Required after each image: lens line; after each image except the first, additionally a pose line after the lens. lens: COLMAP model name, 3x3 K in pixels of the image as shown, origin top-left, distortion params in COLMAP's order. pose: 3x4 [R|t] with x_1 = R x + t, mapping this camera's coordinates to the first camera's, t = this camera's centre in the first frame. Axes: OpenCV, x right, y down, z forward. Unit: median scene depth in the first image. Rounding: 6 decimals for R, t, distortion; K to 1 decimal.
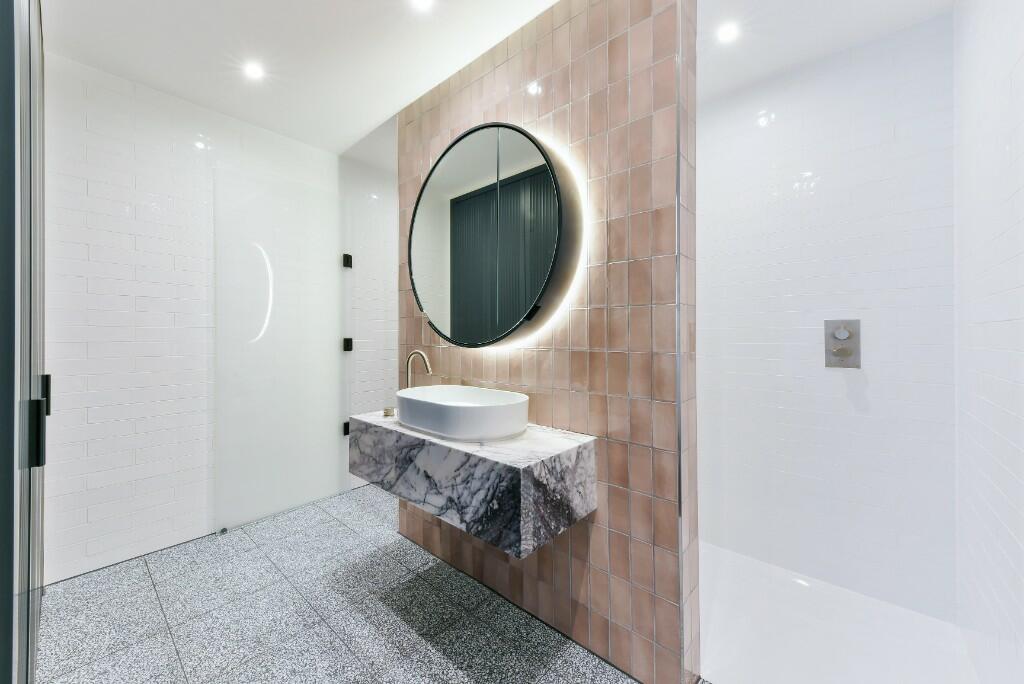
lens RADIAL K [[383.6, 0, 512.0], [0, 383.6, 342.0], [0, 0, 1]] dist [0.041311, 0.000031]
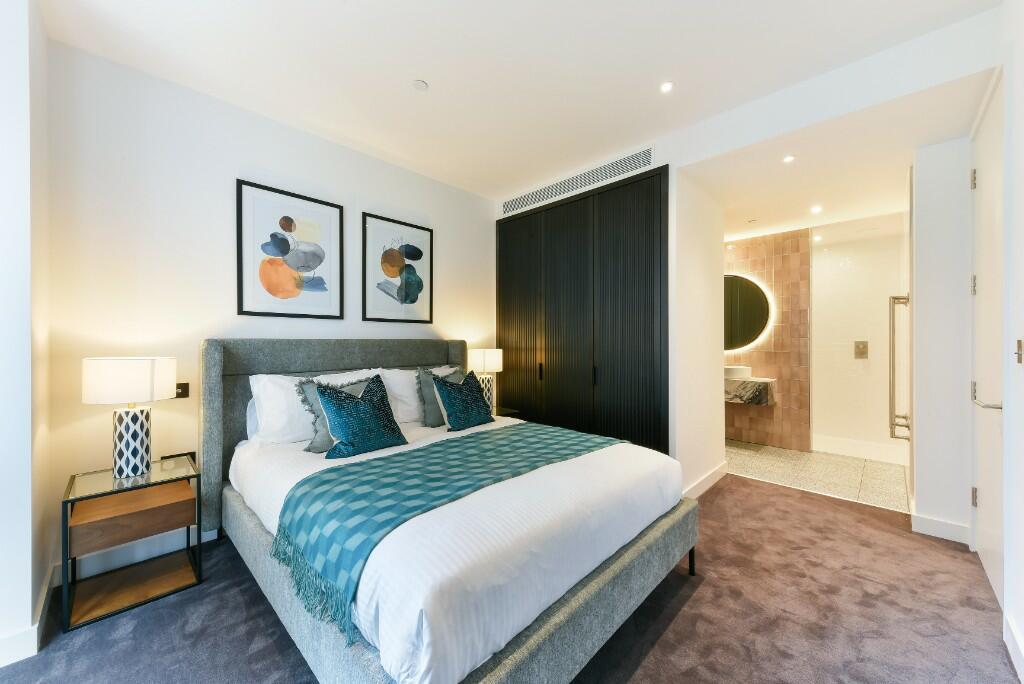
lens RADIAL K [[383.6, 0, 512.0], [0, 383.6, 342.0], [0, 0, 1]] dist [0.041311, 0.000031]
pose [[0.999016, 0.005603, -0.043998, -1.856076], [-0.005577, 0.999984, 0.000721, -0.047322], [0.044002, -0.000475, 0.999031, -2.348679]]
